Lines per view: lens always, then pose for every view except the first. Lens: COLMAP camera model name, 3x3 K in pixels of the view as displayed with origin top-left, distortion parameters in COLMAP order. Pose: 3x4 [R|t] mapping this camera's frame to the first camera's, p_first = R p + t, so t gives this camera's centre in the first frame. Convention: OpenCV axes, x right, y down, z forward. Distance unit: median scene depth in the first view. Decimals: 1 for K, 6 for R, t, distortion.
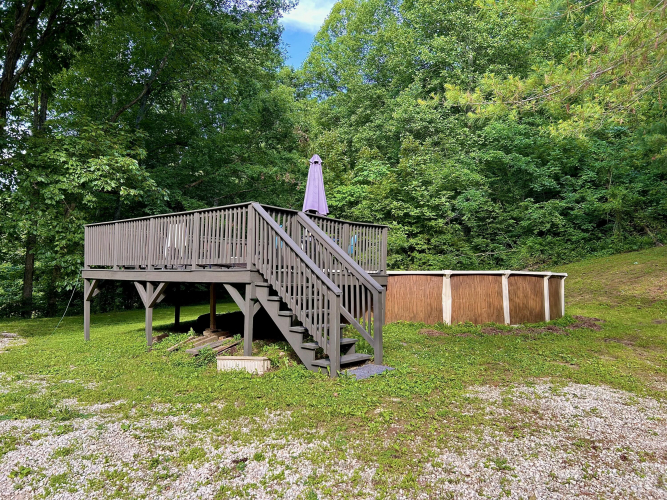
lens RADIAL K [[494.4, 0, 333.5], [0, 494.4, 250.0], [0, 0, 1]] dist [0.039185, -0.001226]
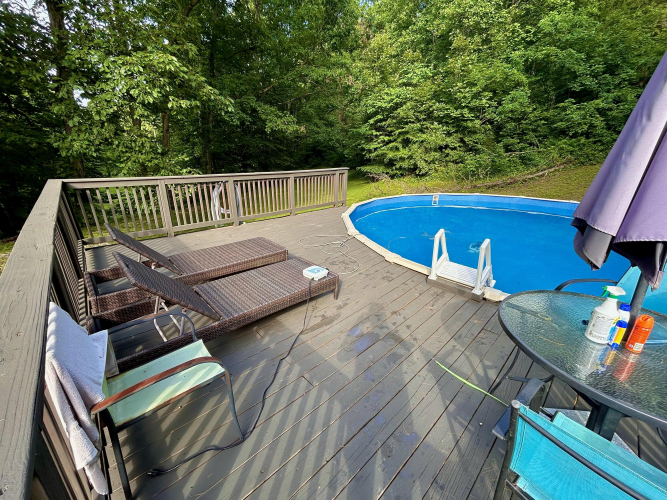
lens RADIAL K [[273.6, 0, 333.5], [0, 273.6, 250.0], [0, 0, 1]] dist [0.000802, 0.000814]
pose [[0.995308, 0.035822, -0.089882, -0.050869], [0.002615, 0.918642, 0.395082, -0.035970], [0.096722, -0.393463, 0.914238, 0.254305]]
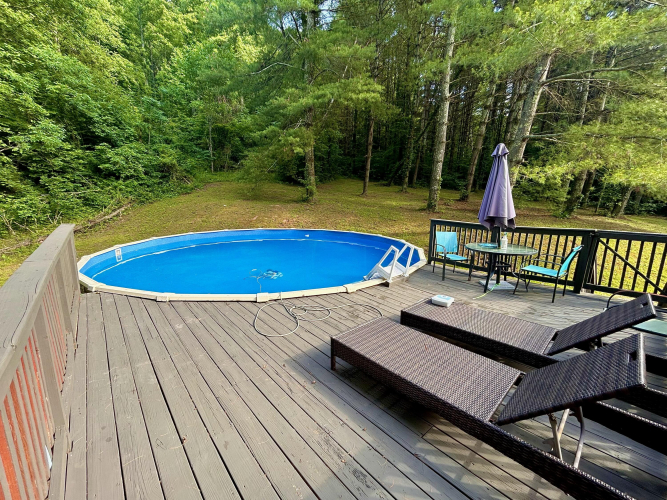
lens RADIAL K [[273.6, 0, 333.5], [0, 273.6, 250.0], [0, 0, 1]] dist [0.000802, 0.000814]
pose [[0.135344, -0.200850, 0.970227, -0.170454], [-0.065745, 0.975259, 0.211062, -0.031177], [-0.988615, -0.092354, 0.118791, 0.366029]]
